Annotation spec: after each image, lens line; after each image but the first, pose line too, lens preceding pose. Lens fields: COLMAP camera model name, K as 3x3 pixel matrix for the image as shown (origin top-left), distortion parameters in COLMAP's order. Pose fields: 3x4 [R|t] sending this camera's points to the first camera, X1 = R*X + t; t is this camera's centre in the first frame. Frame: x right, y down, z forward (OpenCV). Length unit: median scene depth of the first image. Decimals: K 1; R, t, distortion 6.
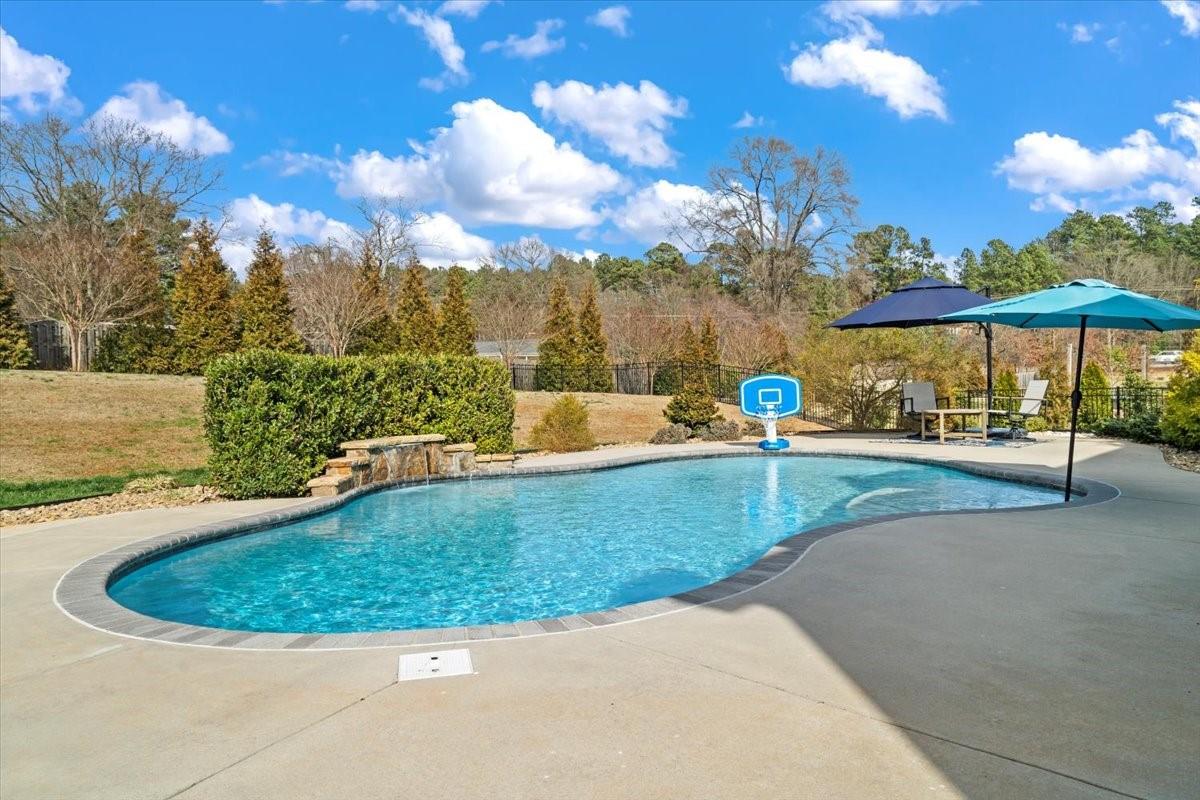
lens RADIAL K [[547.3, 0, 602.1], [0, 547.3, 397.0], [0, 0, 1]] dist [-0.000144, 0.000728]
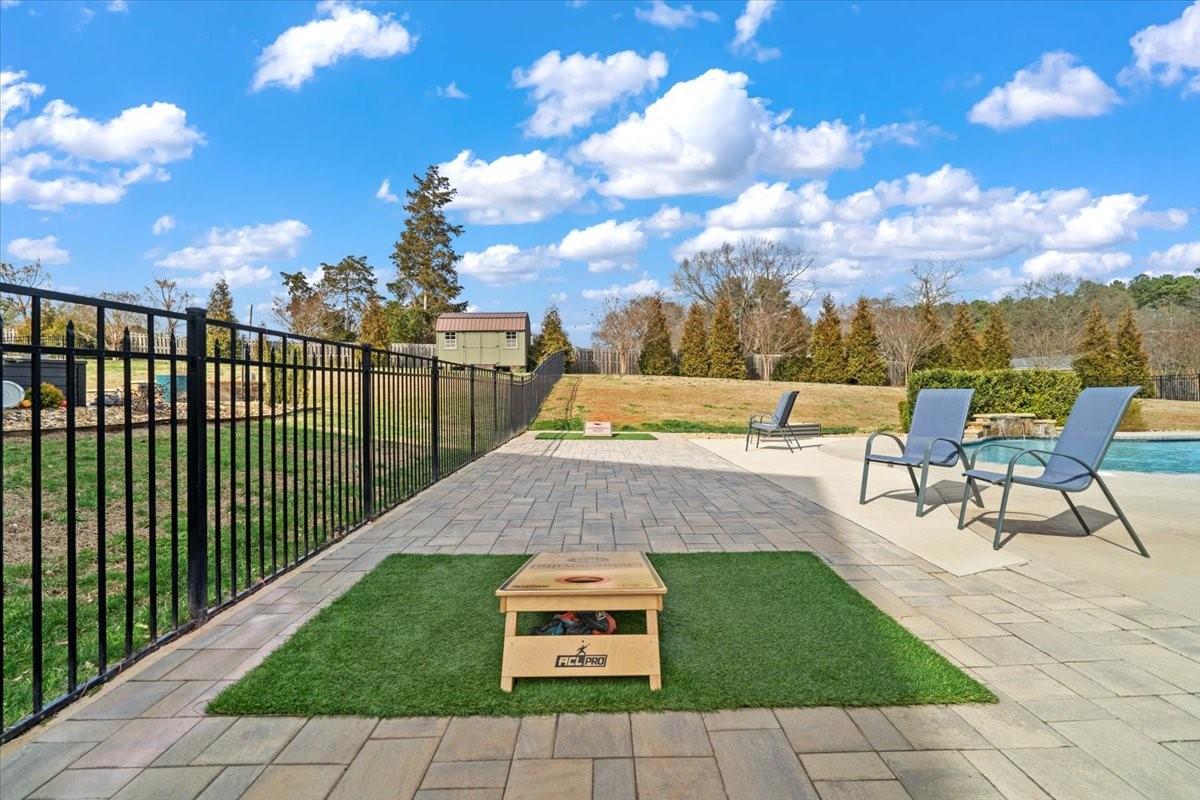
lens RADIAL K [[547.3, 0, 602.1], [0, 547.3, 397.0], [0, 0, 1]] dist [-0.000144, 0.000728]
pose [[0.739369, 0.018968, -0.673033, -0.076226], [-0.038583, 0.999154, -0.014227, 0.056628], [0.672194, 0.036487, 0.739475, -0.774916]]
